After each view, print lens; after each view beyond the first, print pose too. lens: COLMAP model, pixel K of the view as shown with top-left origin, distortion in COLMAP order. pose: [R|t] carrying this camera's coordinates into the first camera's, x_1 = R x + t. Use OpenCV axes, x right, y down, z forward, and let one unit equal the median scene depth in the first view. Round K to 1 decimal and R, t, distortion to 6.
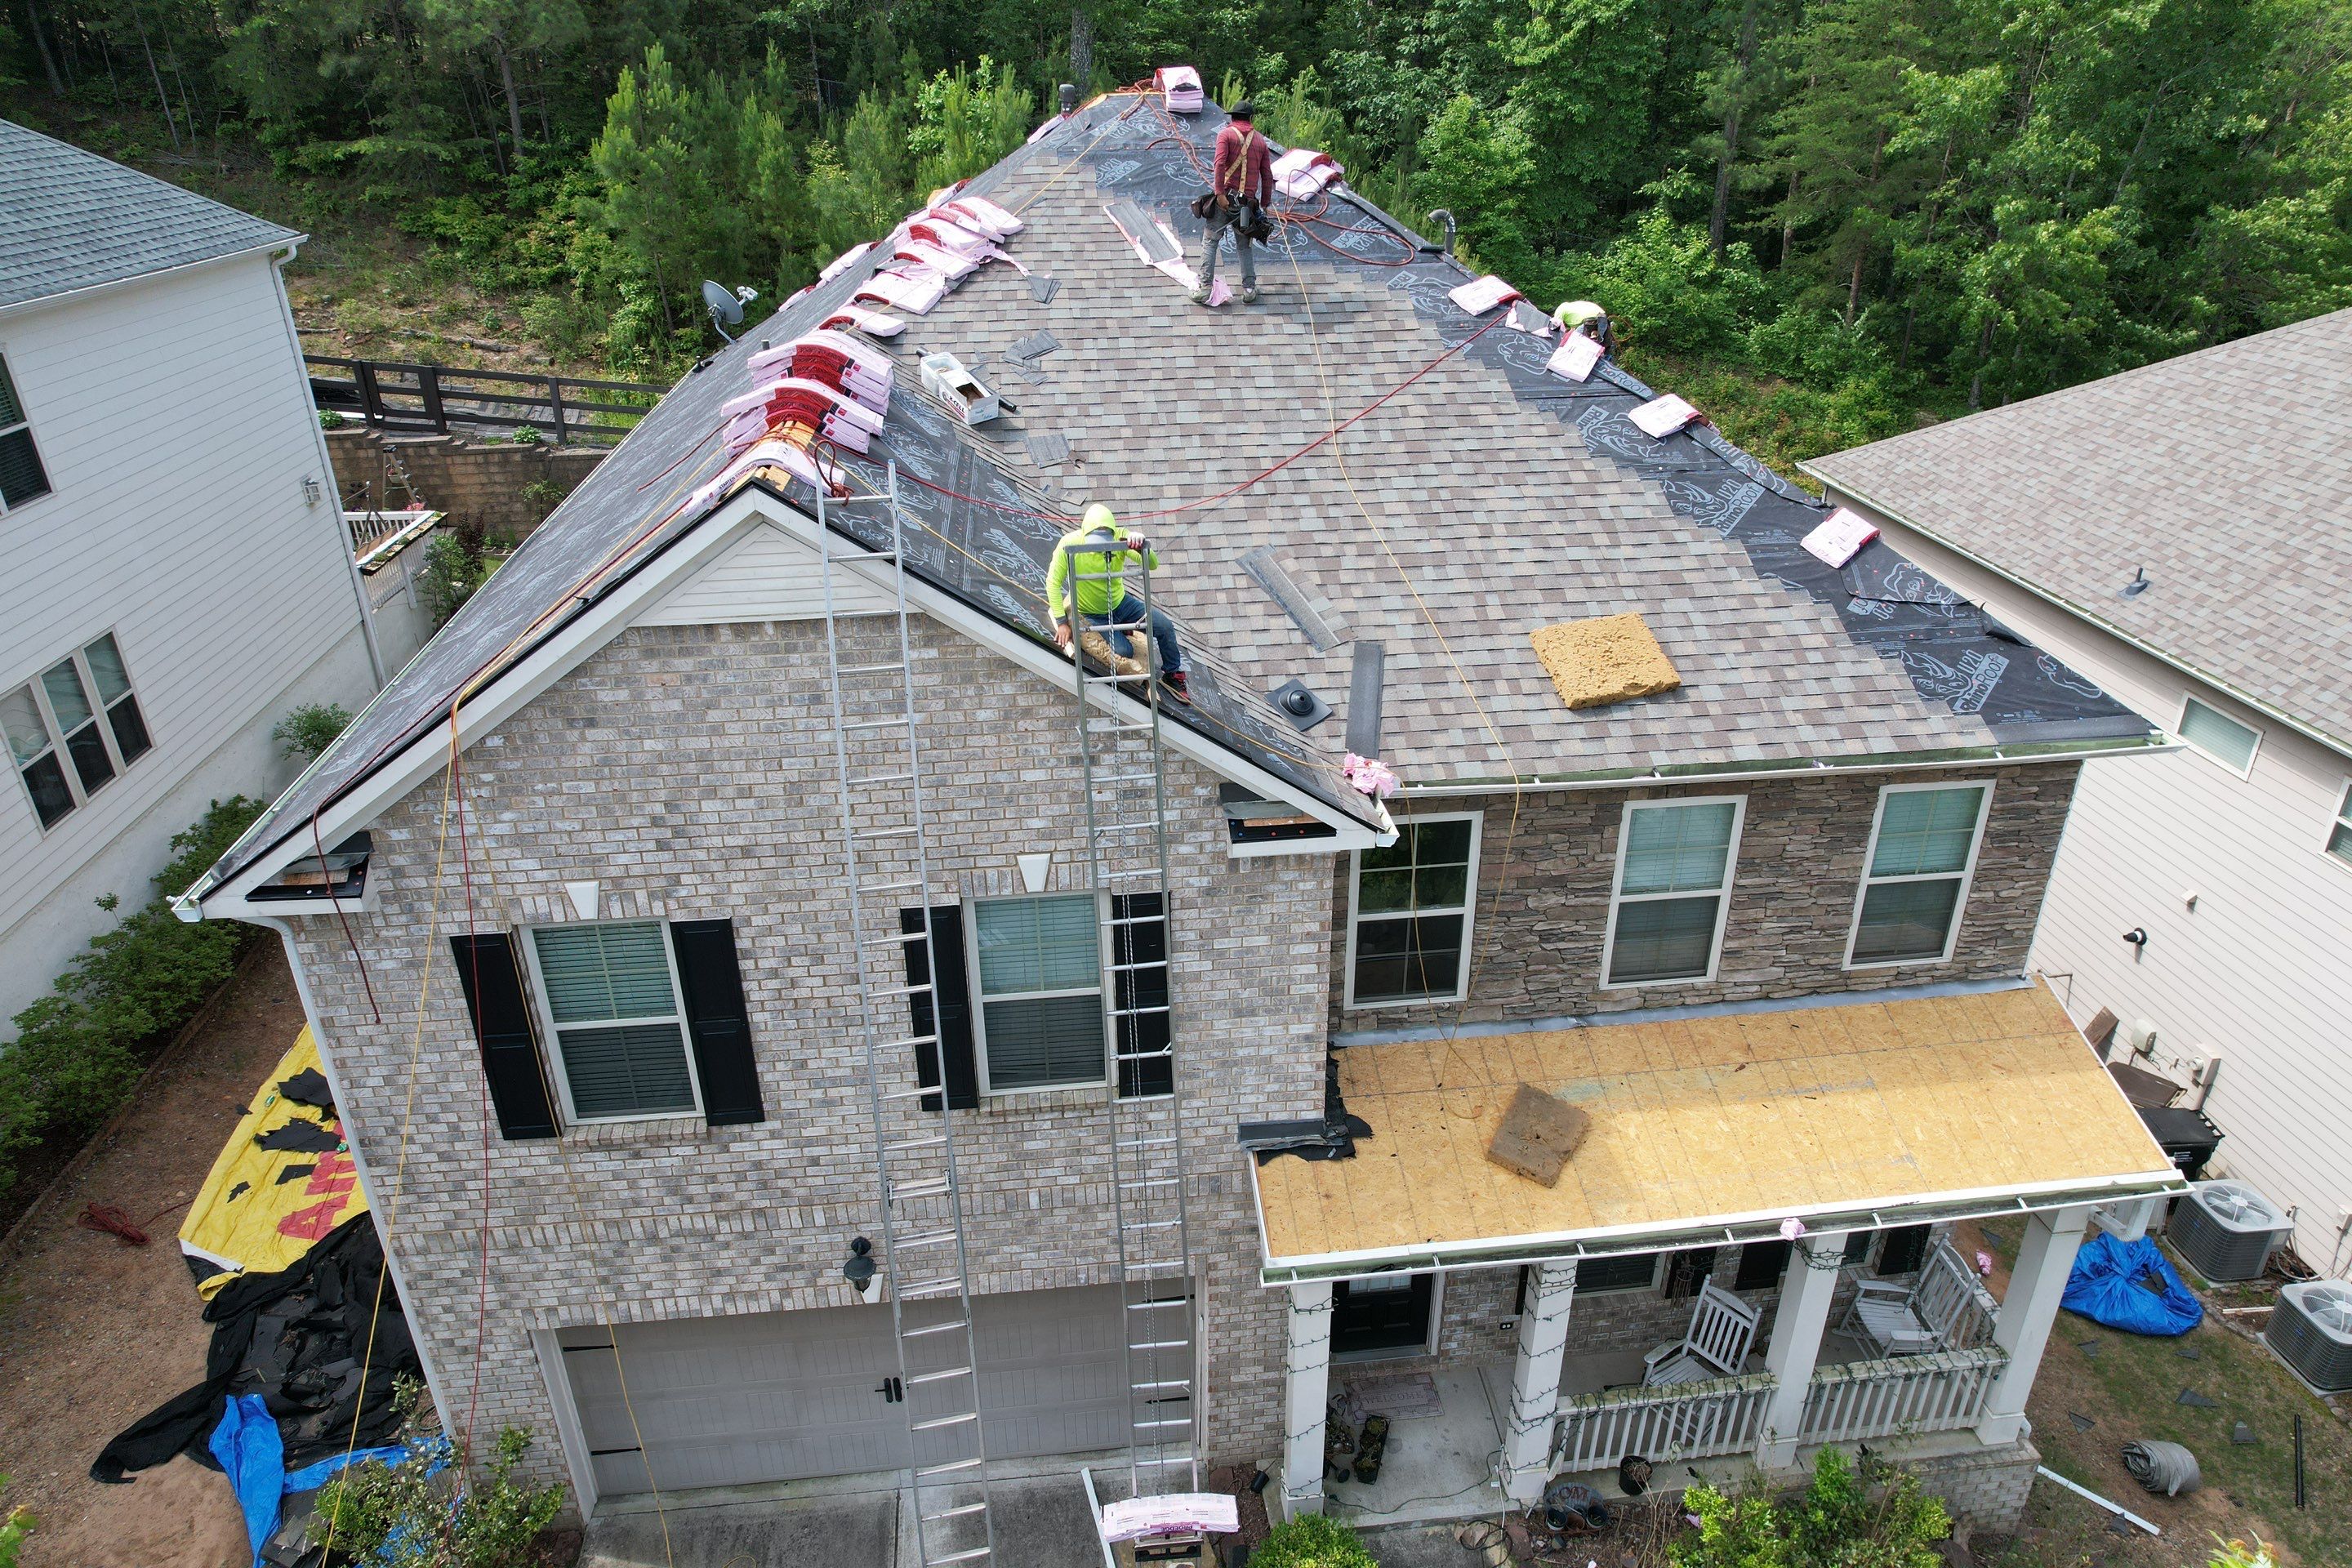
lens RADIAL K [[1502.6, 0, 1191.3], [0, 1502.6, 786.5], [0, 0, 1]] dist [-0.081335, 0.074106]
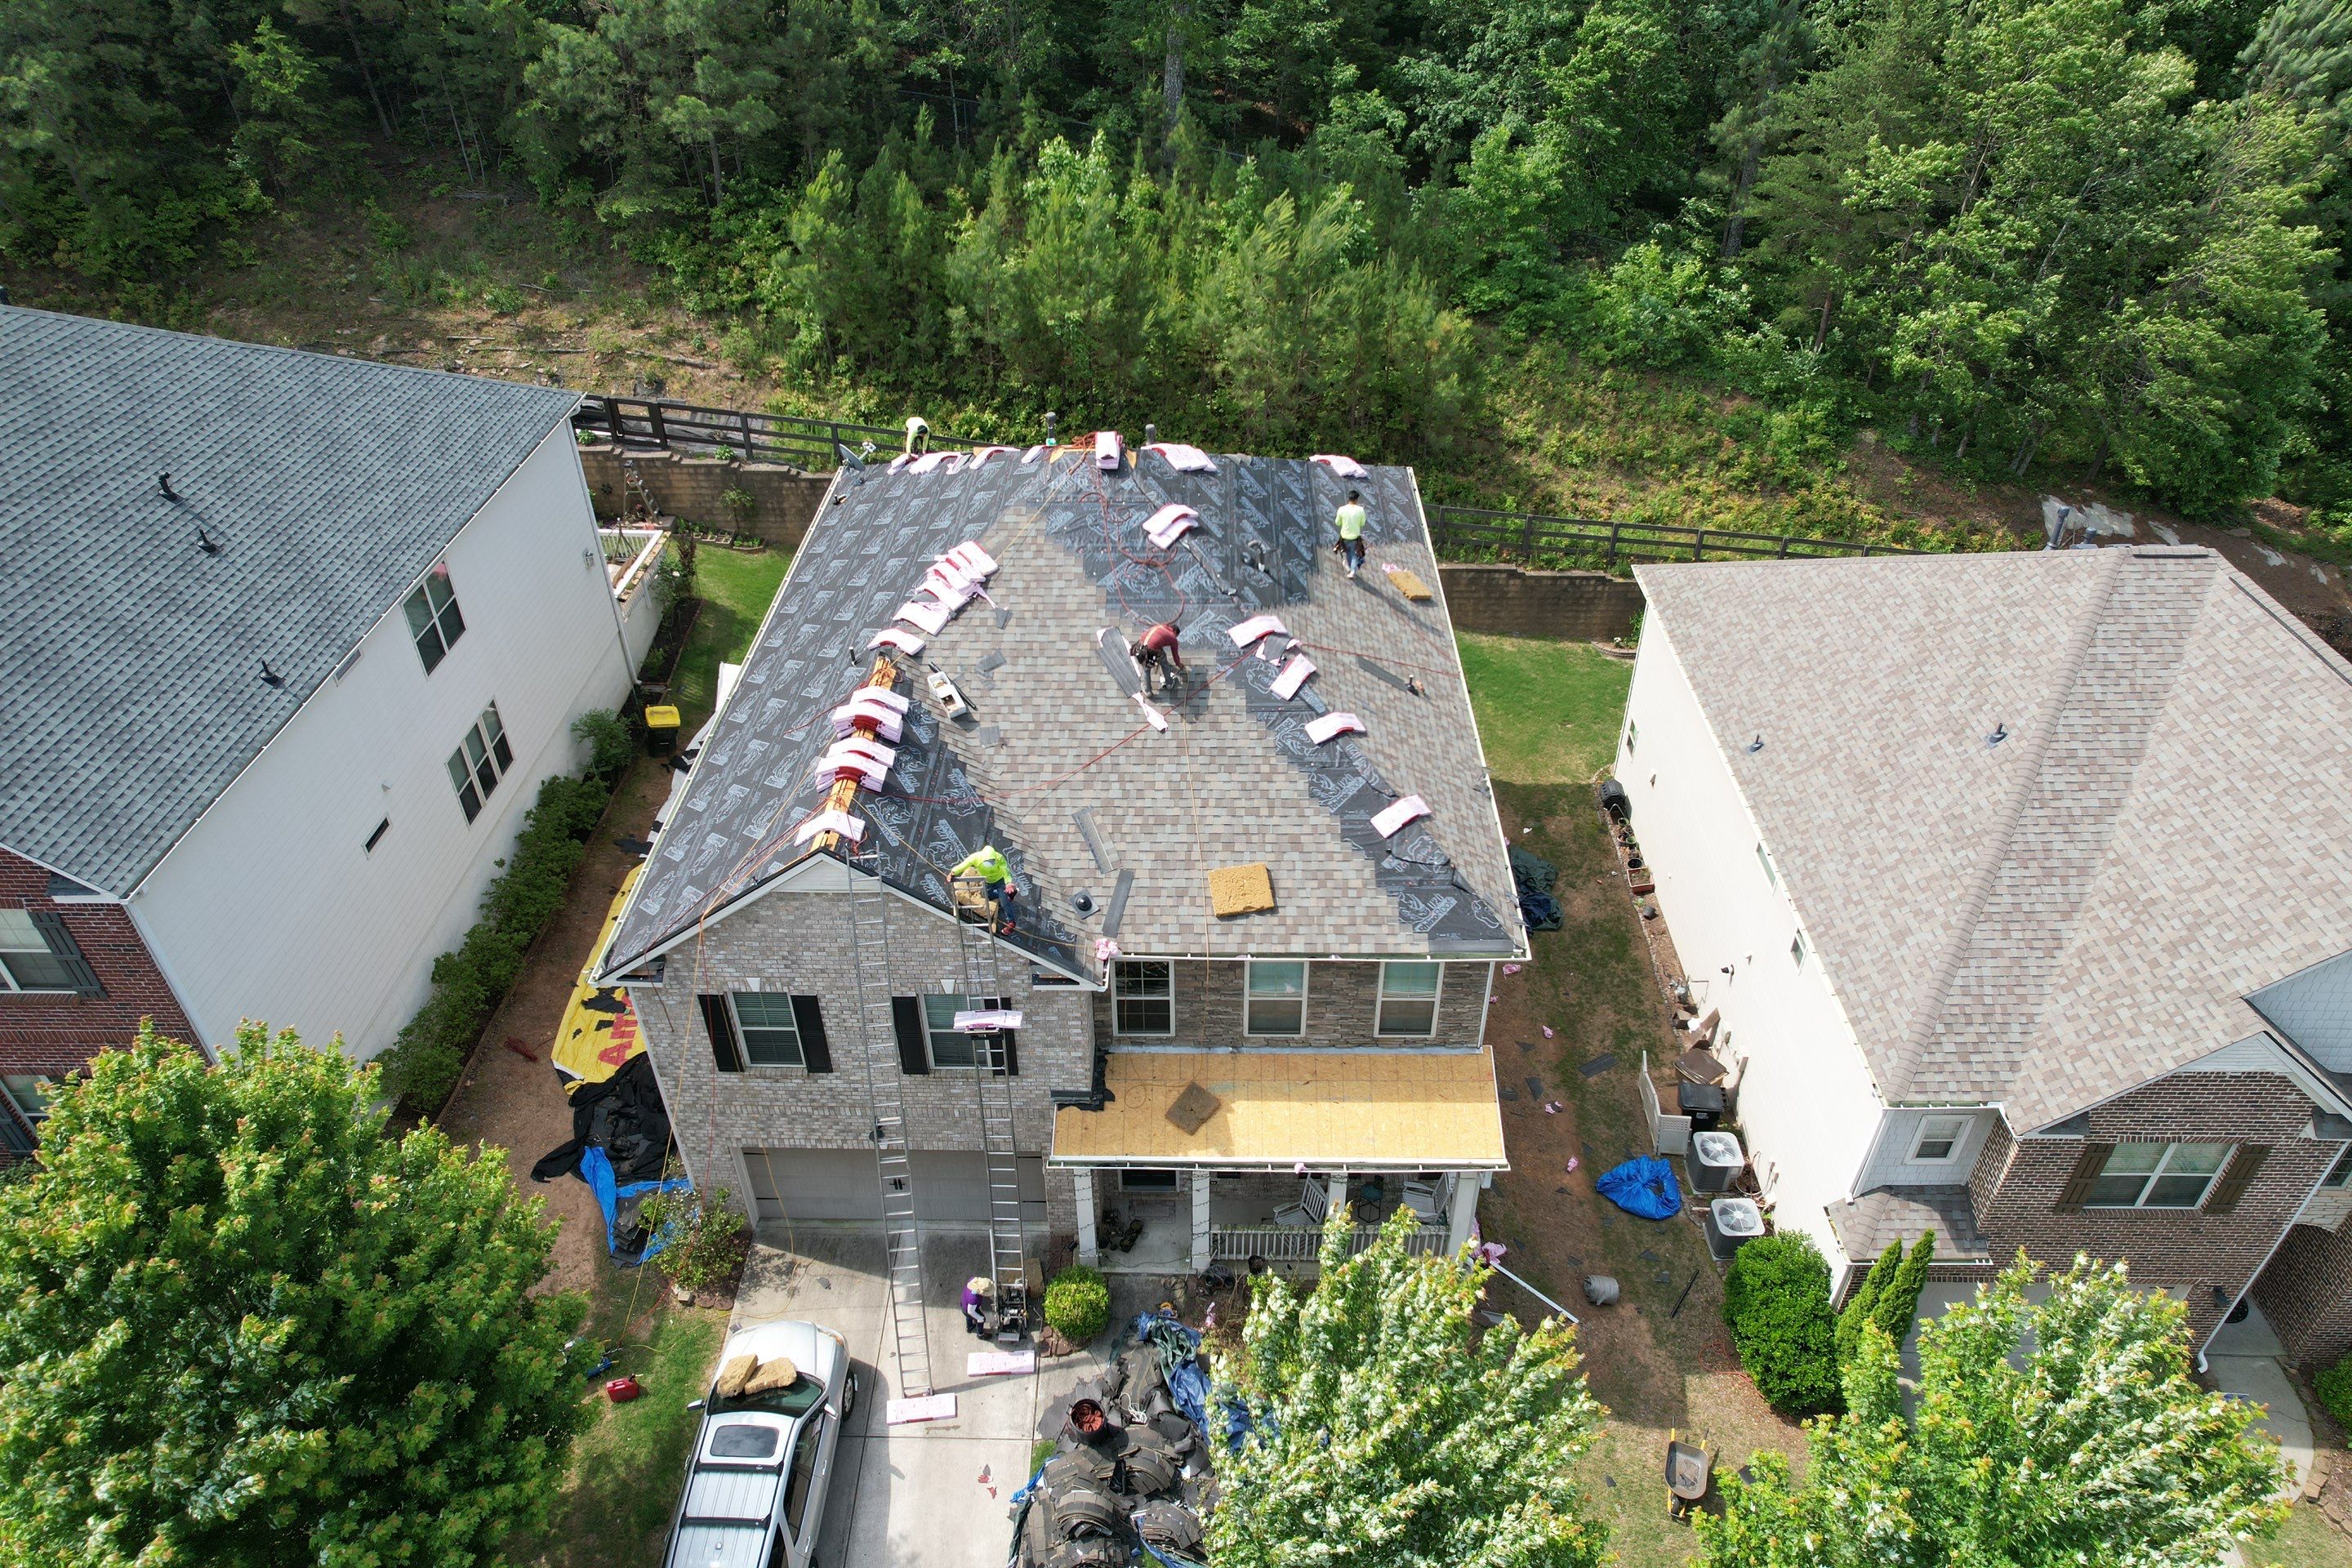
lens RADIAL K [[1502.6, 0, 1191.2], [0, 1502.6, 781.4], [0, 0, 1]] dist [-0.081335, 0.074106]
pose [[0.991245, 0.078261, -0.106345, 0.416536], [-0.058716, 0.982662, 0.175863, -0.583973], [0.118265, -0.168079, 0.978654, -0.972302]]
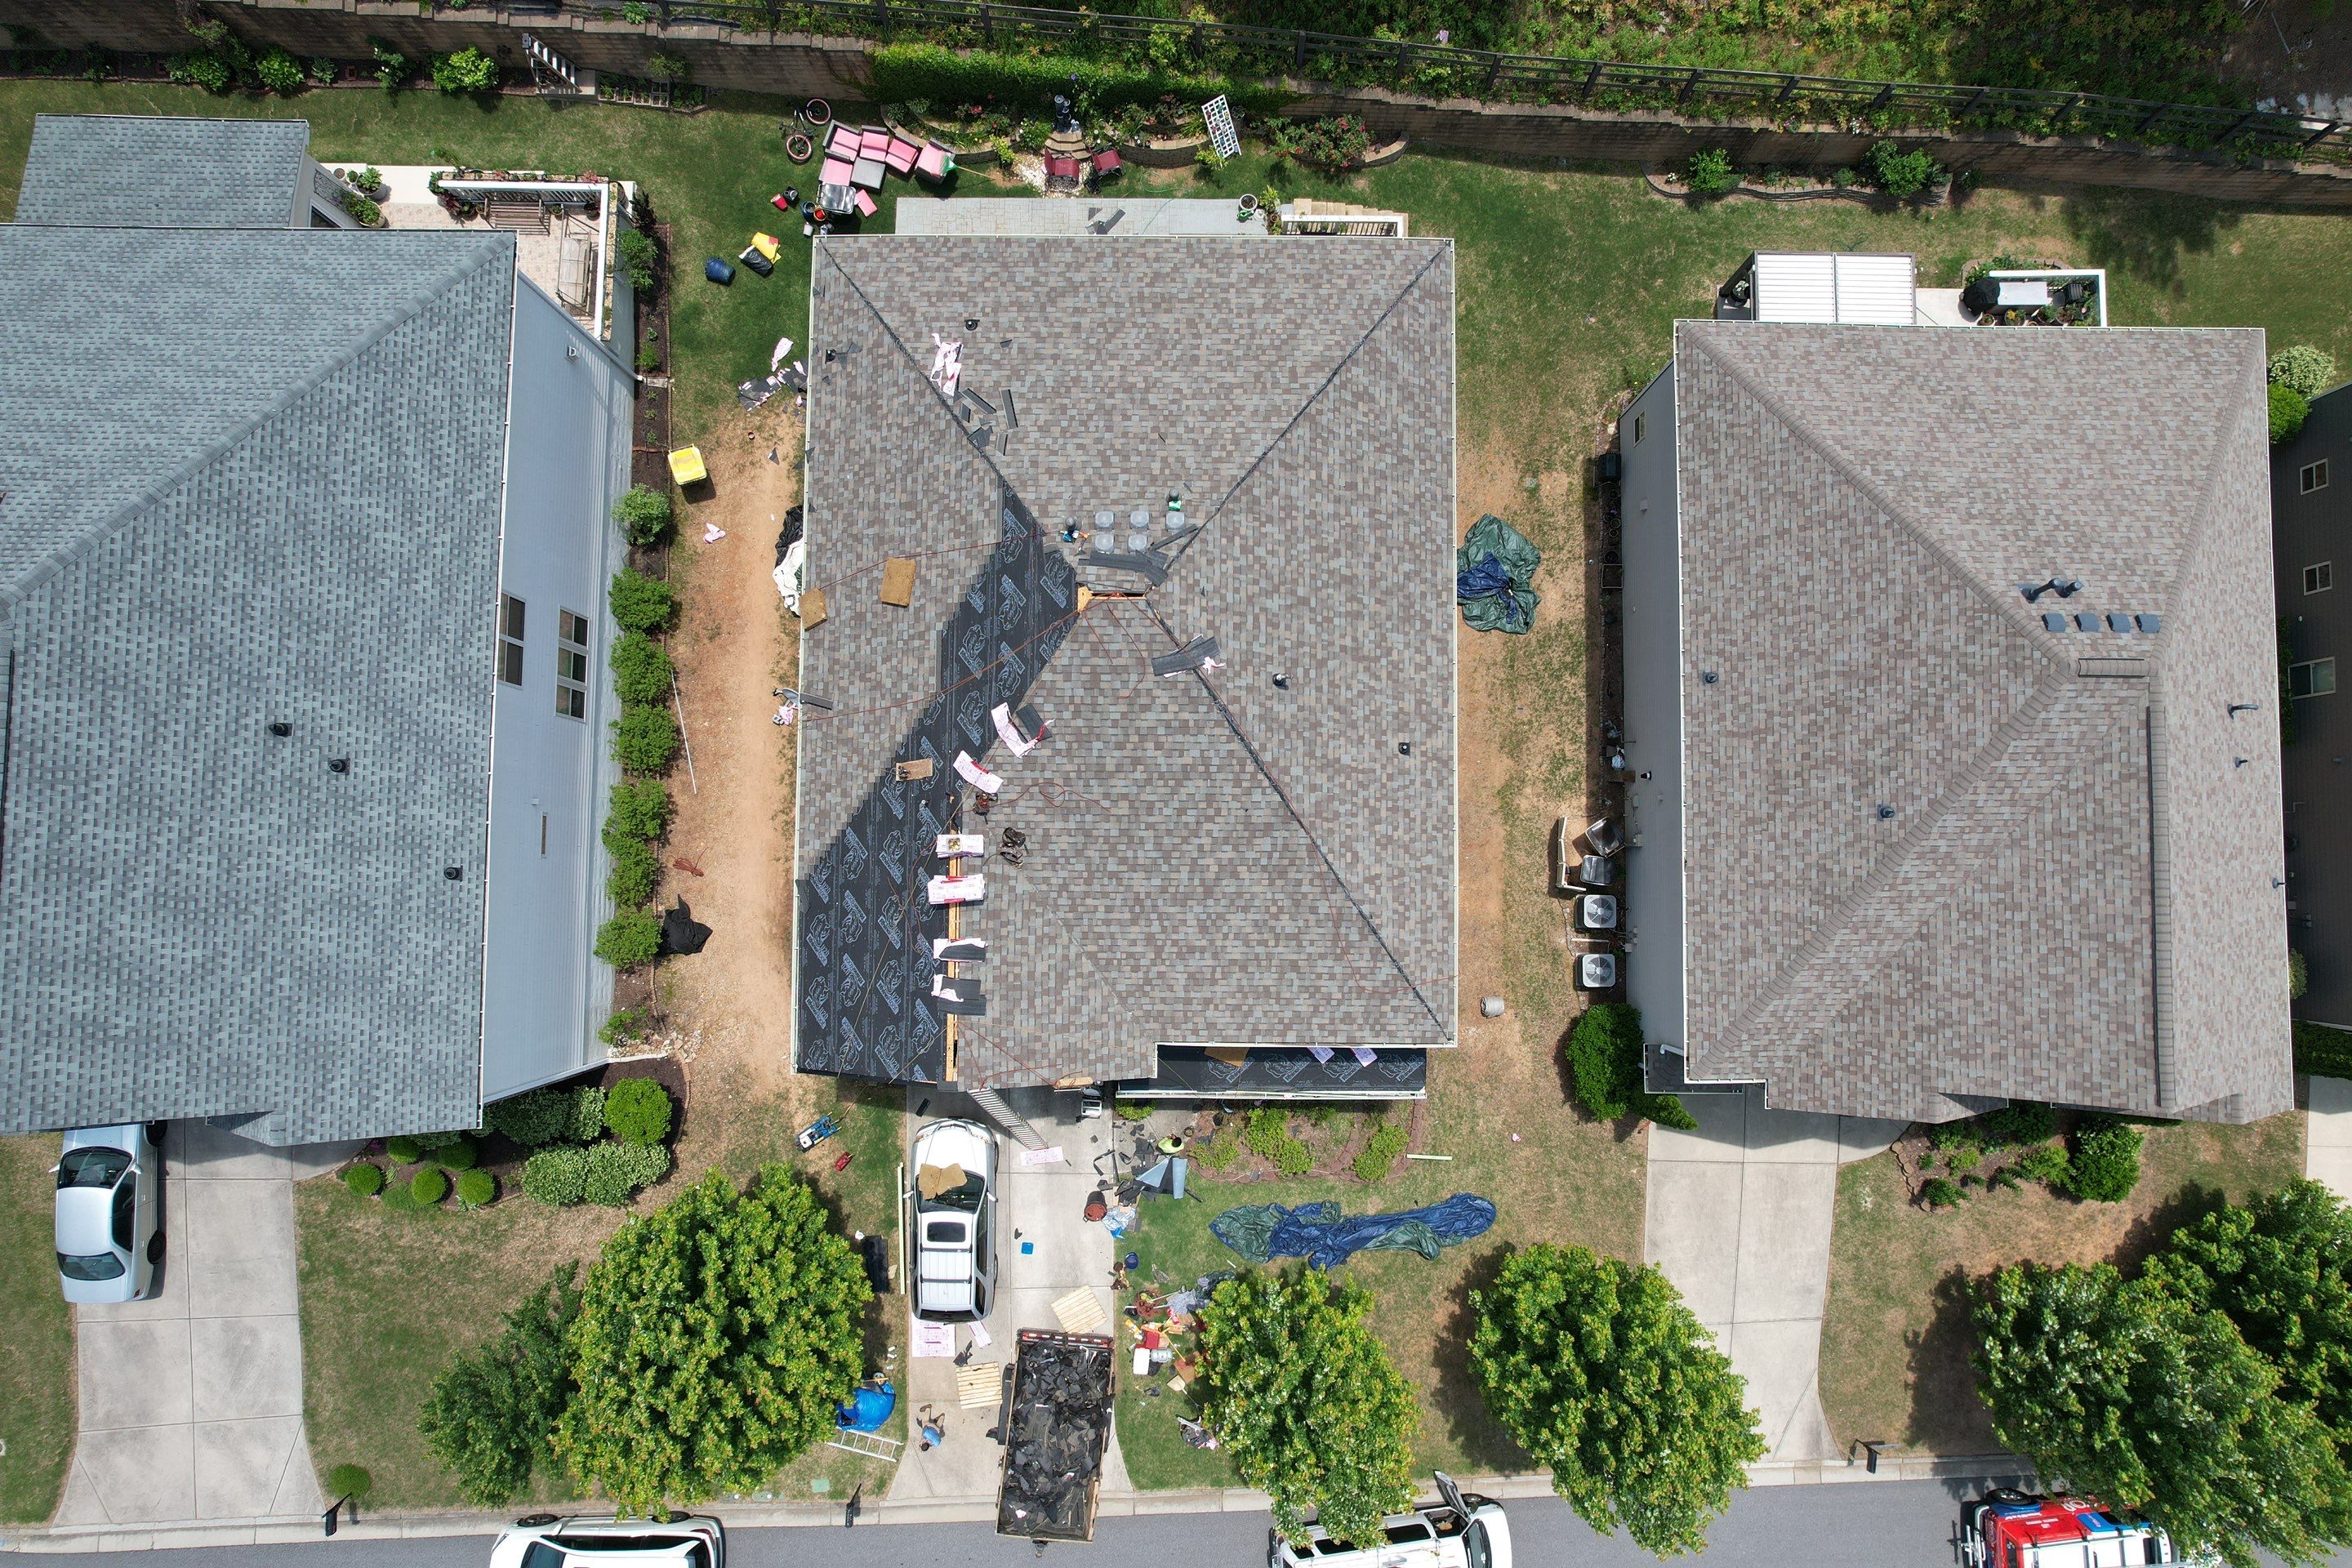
lens RADIAL K [[1502.6, 0, 1190.0], [0, 1502.6, 783.3], [0, 0, 1]] dist [-0.081335, 0.074106]
pose [[0.992150, 0.125008, -0.003462, 0.124906], [-0.058986, 0.492200, 0.868481, -2.669922], [0.110271, -0.861459, 0.495710, -0.027033]]
